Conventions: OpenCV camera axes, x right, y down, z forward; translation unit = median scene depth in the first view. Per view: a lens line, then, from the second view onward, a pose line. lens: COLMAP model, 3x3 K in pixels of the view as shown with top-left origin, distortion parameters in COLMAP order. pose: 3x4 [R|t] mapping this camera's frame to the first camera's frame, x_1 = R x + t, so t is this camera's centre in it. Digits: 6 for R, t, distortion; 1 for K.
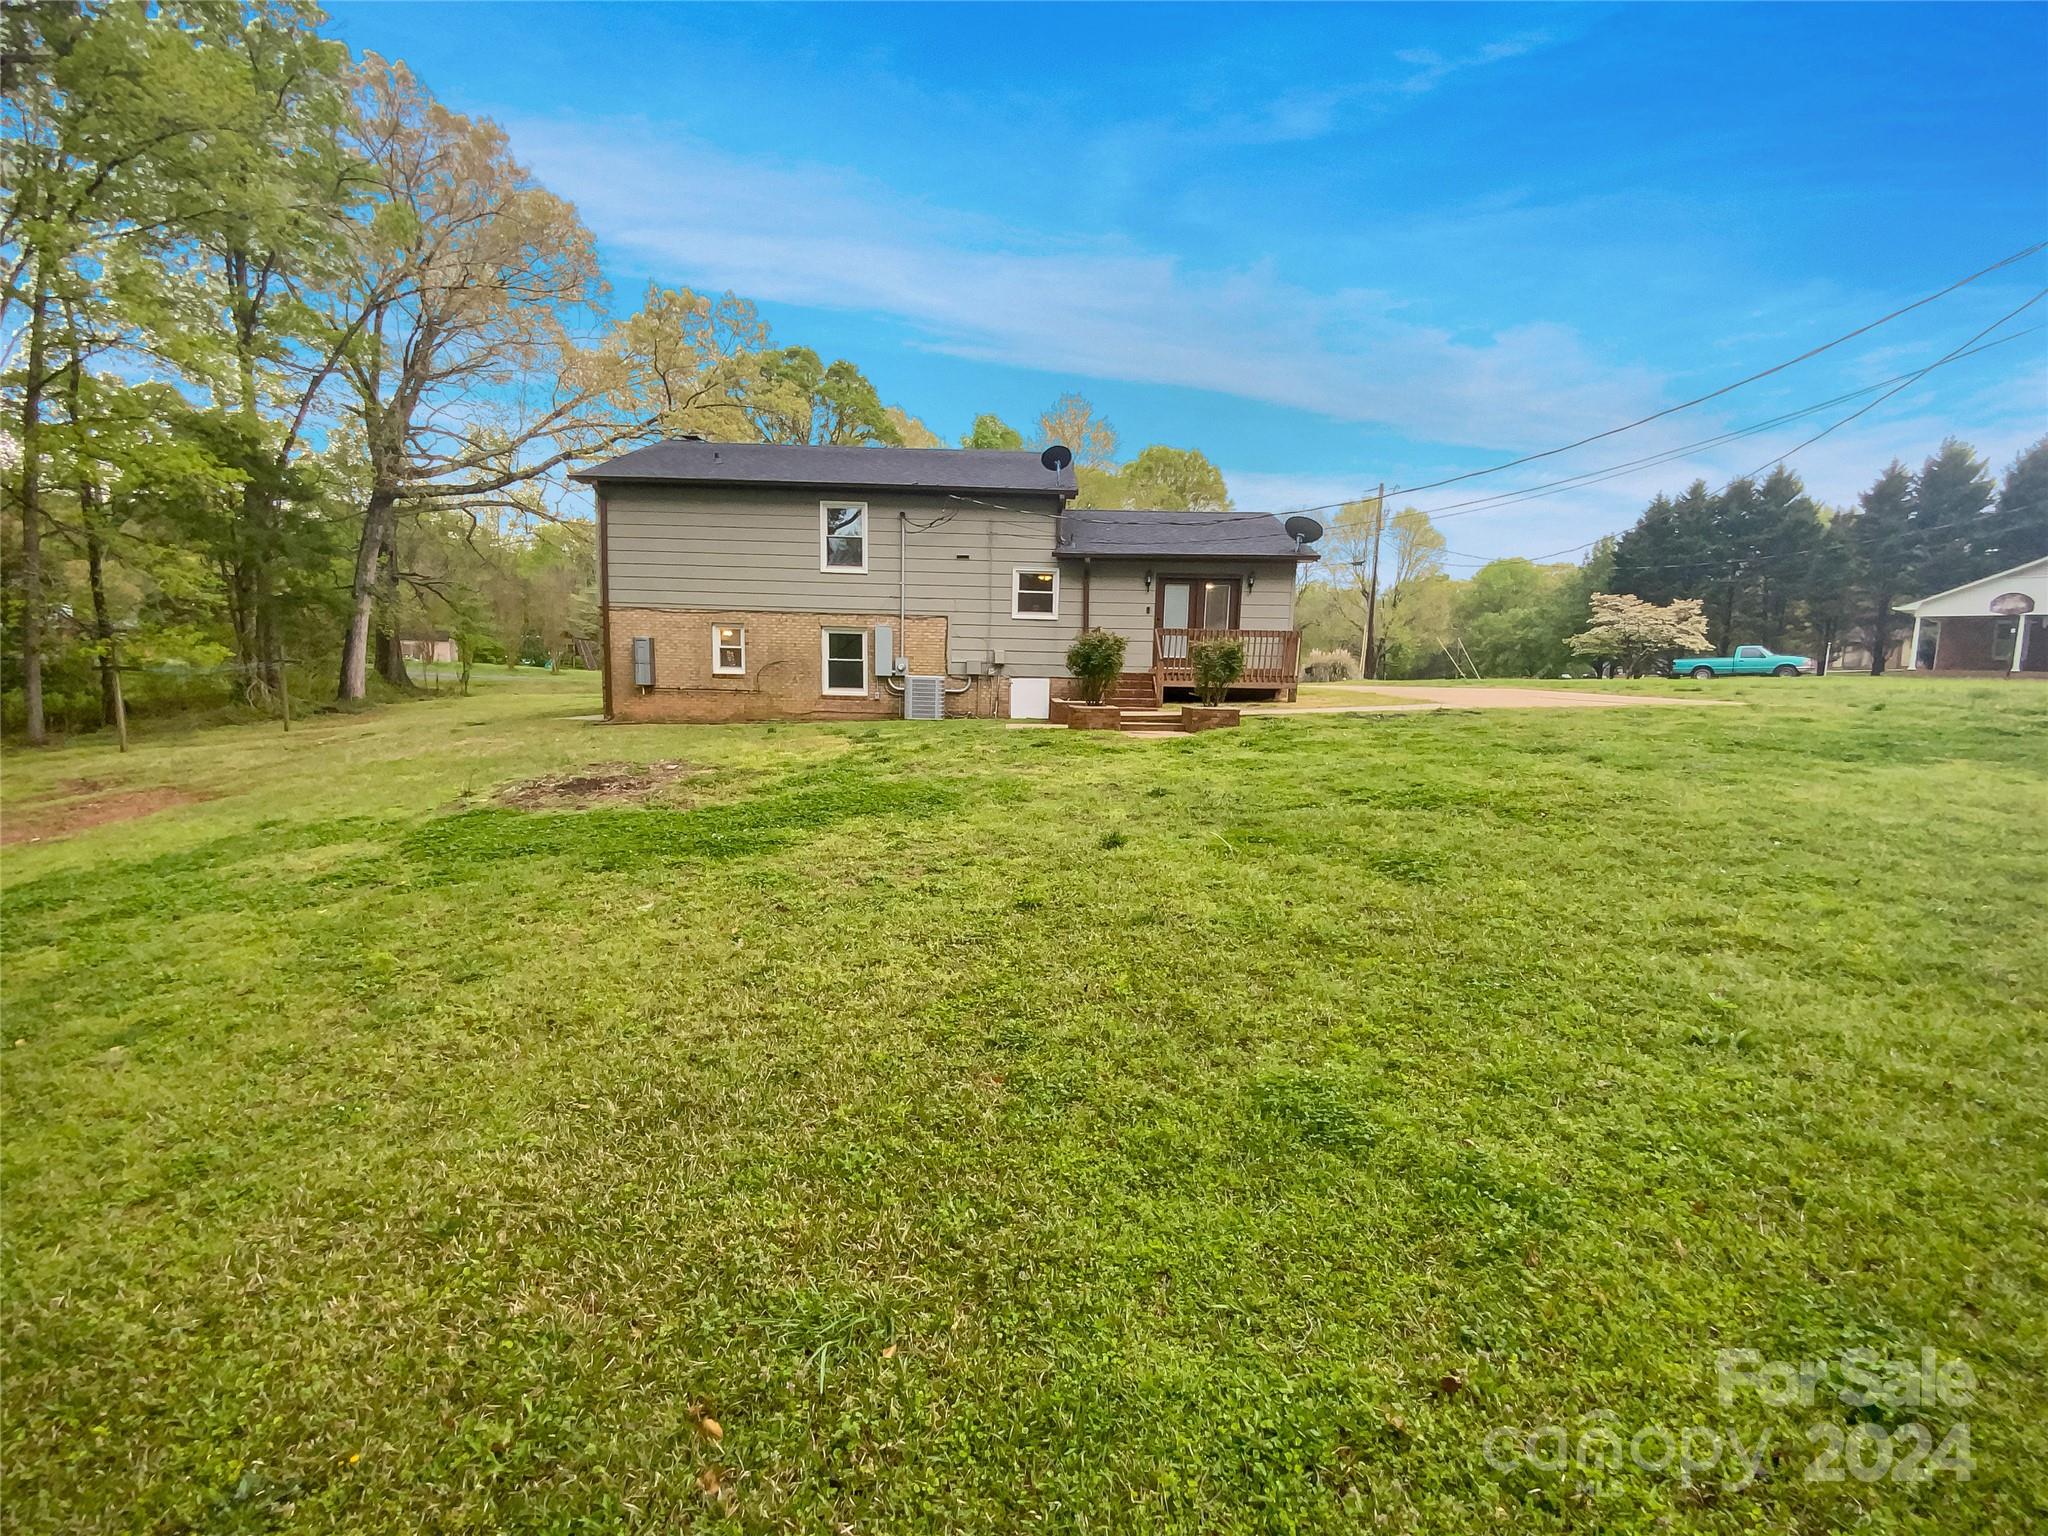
lens RADIAL K [[835.6, 0, 1029.5], [0, 835.6, 790.4], [0, 0, 1]] dist [-0.034077, -0.000829]
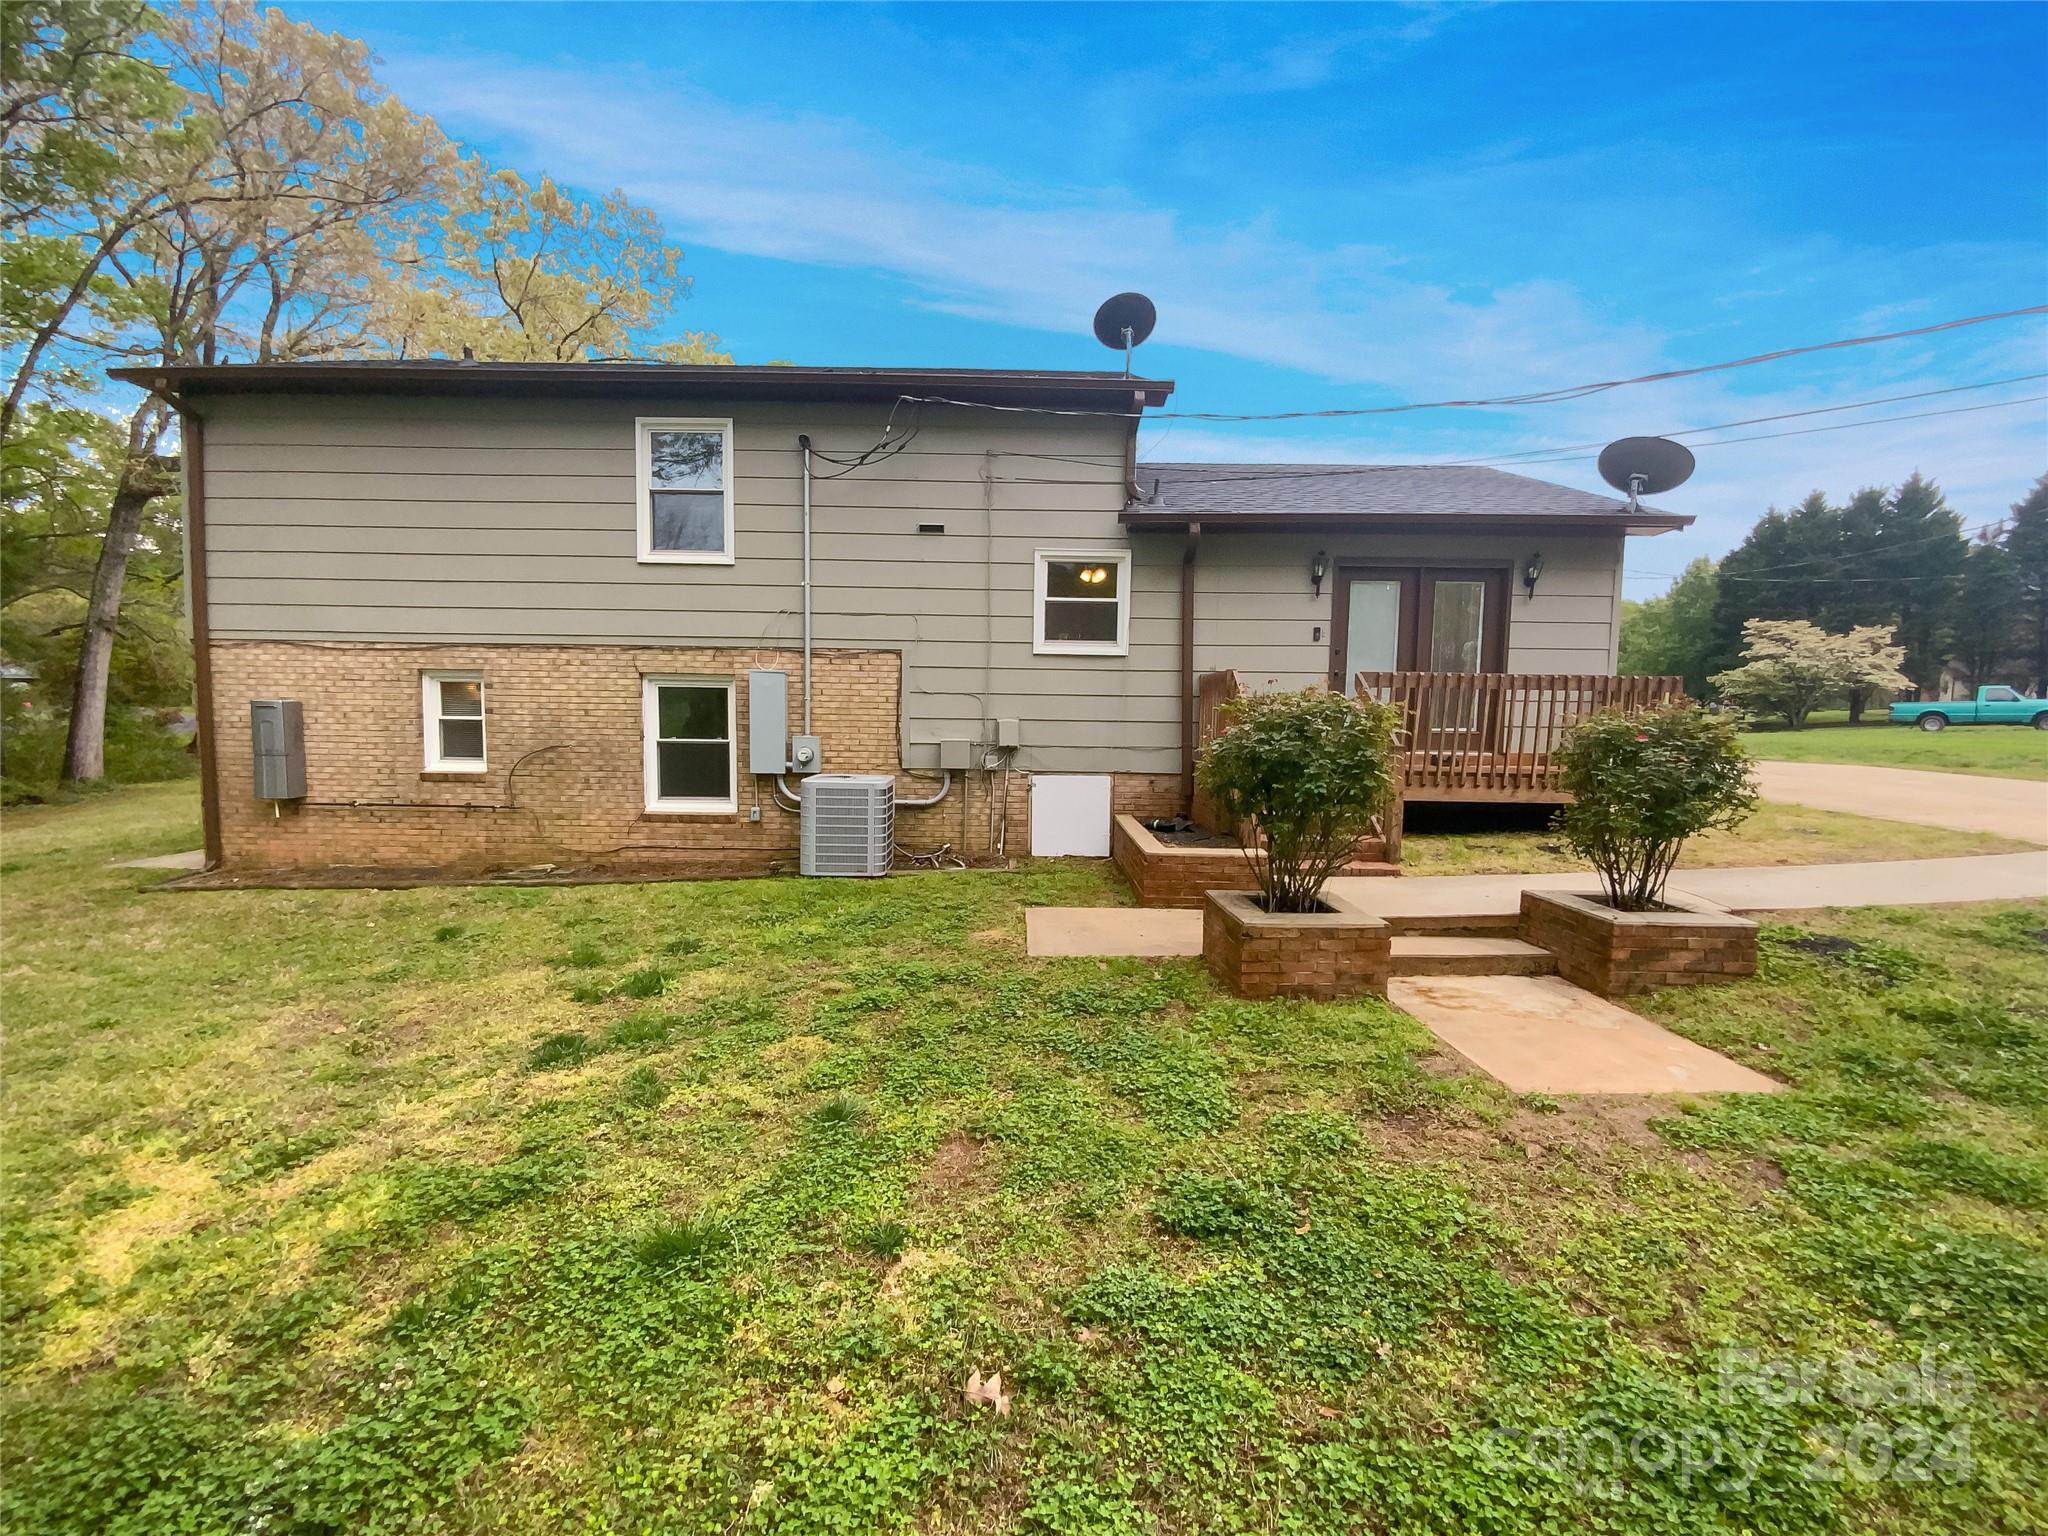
lens RADIAL K [[835.6, 0, 1018.9], [0, 835.6, 781.4], [0, 0, 1]] dist [-0.034077, -0.000829]
pose [[0.999688, -0.005788, -0.024295, -0.017938], [0.004387, 0.998344, -0.057353, -0.104614], [0.024587, 0.057229, 0.998058, 0.520999]]
